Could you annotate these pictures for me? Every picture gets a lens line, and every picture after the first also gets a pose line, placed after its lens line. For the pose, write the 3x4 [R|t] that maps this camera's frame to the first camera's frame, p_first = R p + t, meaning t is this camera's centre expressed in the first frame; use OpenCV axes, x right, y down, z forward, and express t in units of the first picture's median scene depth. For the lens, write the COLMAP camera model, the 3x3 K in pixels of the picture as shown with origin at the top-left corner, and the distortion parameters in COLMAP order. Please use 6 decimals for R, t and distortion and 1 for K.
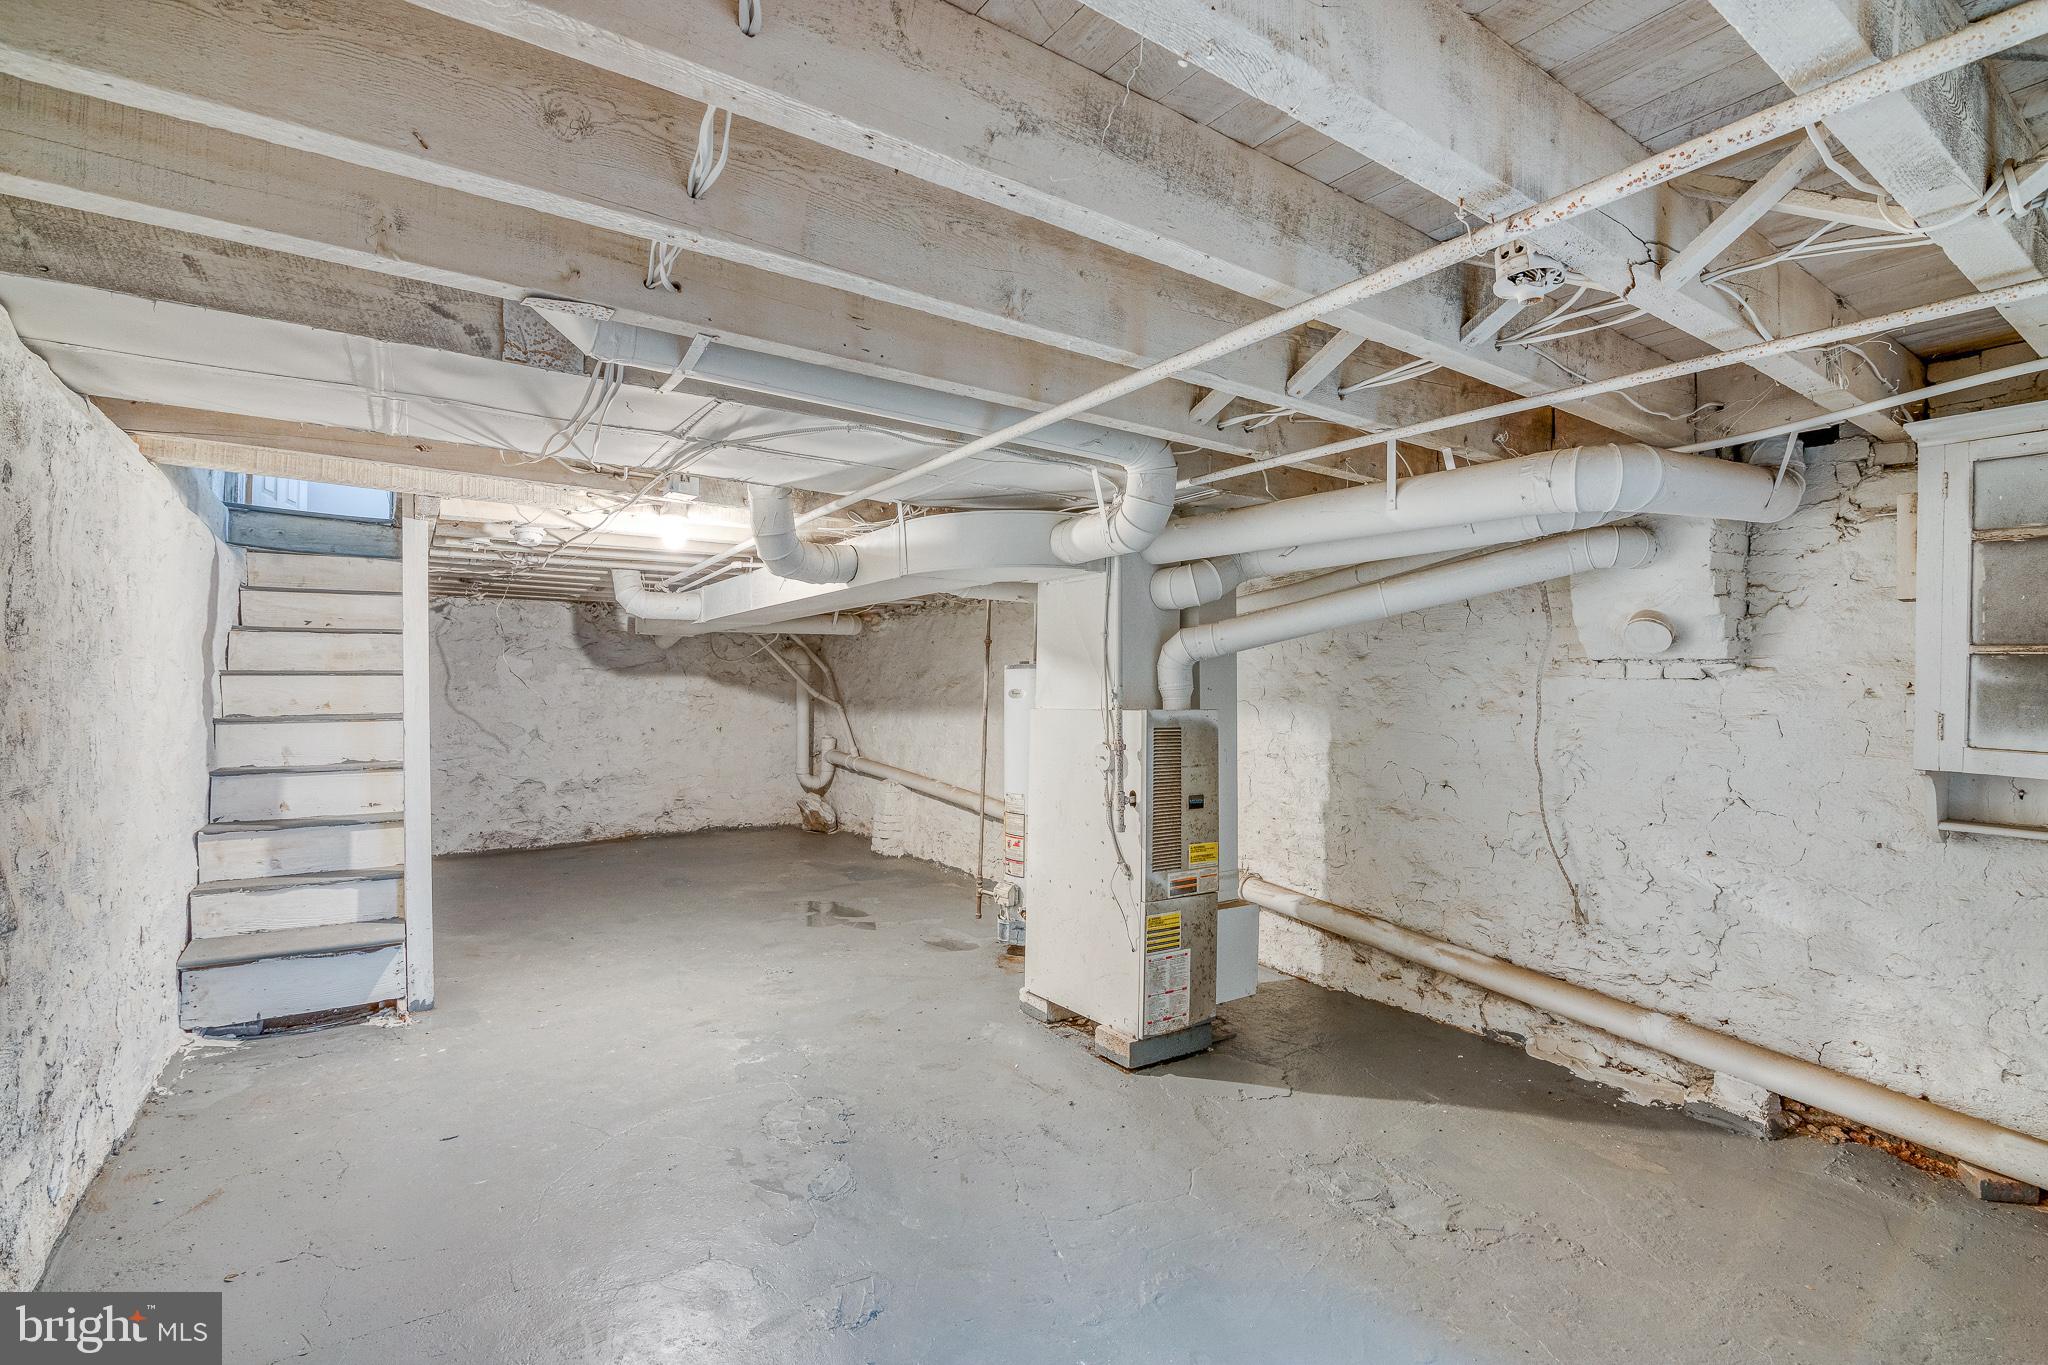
lens RADIAL K [[925.3, 0, 1023.9], [0, 925.3, 640.6], [0, 0, 1]] dist [-0.016279, 0.000179]
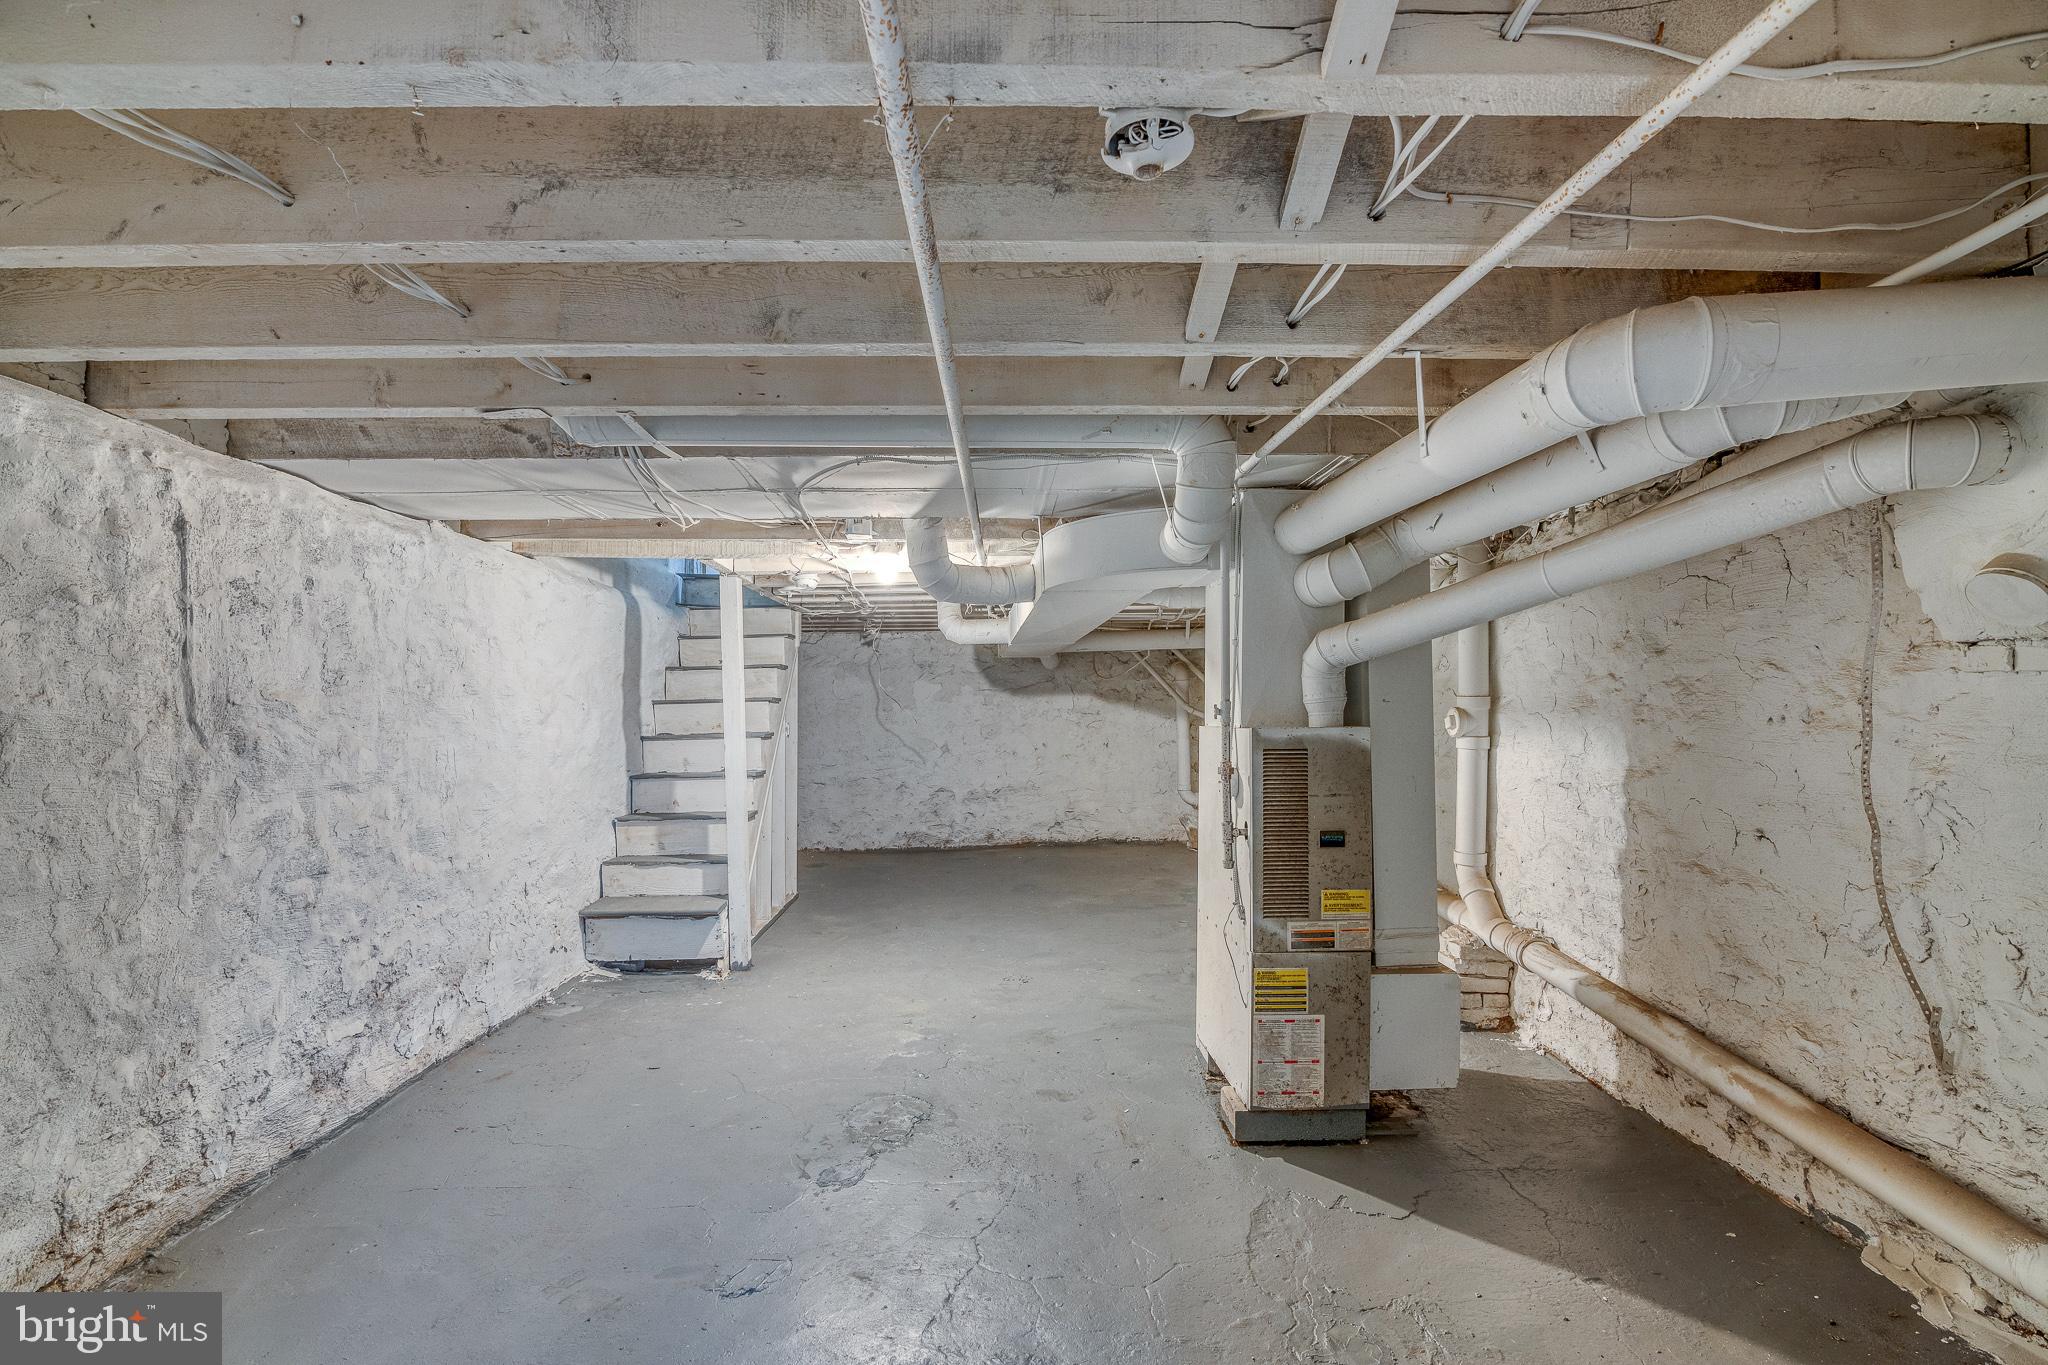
lens RADIAL K [[950.5, 0, 1037.4], [0, 950.5, 669.8], [0, 0, 1]] dist [-0.018452, 0.001347]
pose [[0.843515, -0.036488, -0.535865, 0.407465], [0.046350, 0.998913, 0.004942, 0.007528], [0.535102, -0.029006, 0.844289, 0.145440]]
